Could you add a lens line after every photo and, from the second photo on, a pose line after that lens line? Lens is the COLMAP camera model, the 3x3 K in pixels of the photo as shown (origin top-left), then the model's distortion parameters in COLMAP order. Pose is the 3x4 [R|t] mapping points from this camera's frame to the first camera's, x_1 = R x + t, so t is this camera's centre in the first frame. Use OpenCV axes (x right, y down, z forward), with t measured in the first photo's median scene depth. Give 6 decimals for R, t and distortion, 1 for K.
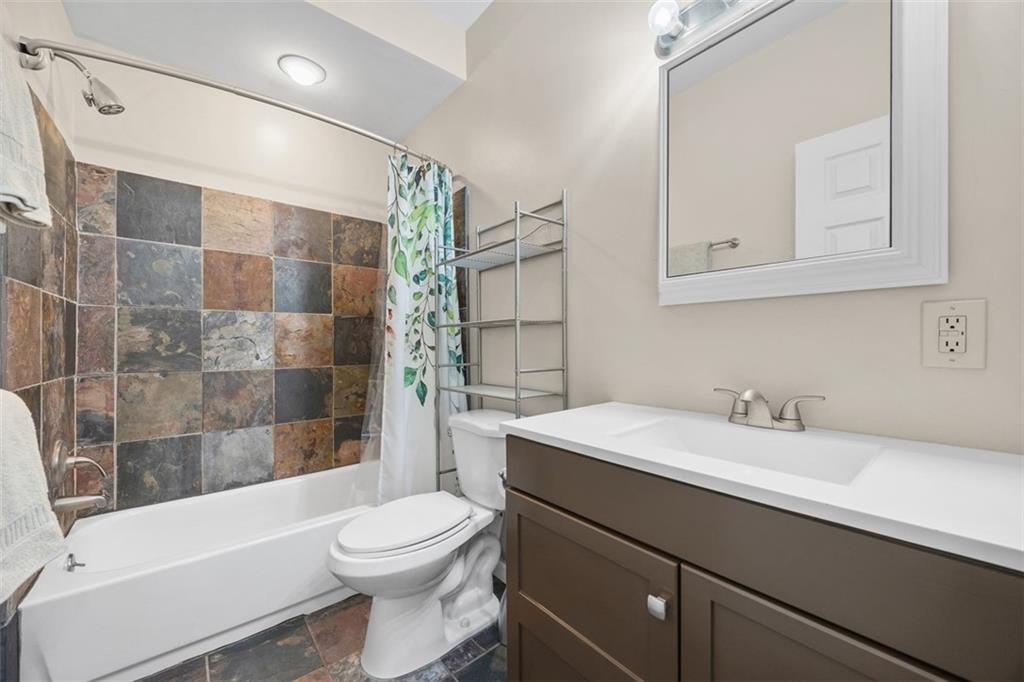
lens RADIAL K [[395.3, 0, 511.9], [0, 395.3, 345.1], [0, 0, 1]] dist [0.000263, -0.000141]
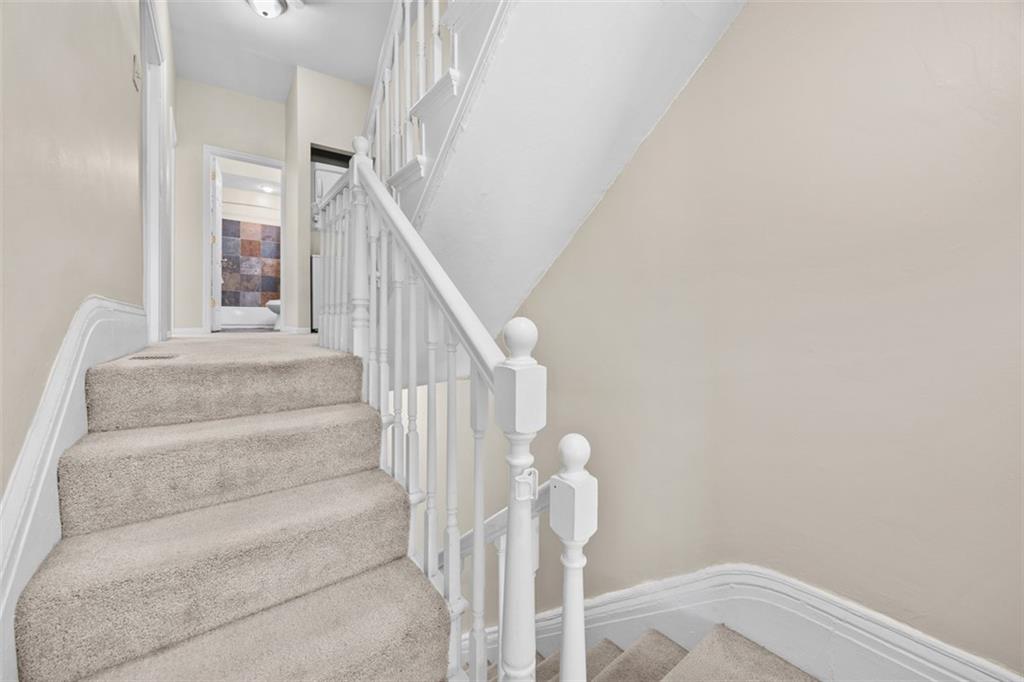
lens RADIAL K [[395.3, 0, 512.3], [0, 395.3, 331.2], [0, 0, 1]] dist [0.000263, -0.000141]
pose [[0.998934, 0.007097, -0.045623, 1.726791], [-0.006817, 0.999957, 0.006277, 0.519508], [0.045665, -0.005959, 0.998939, -2.310718]]
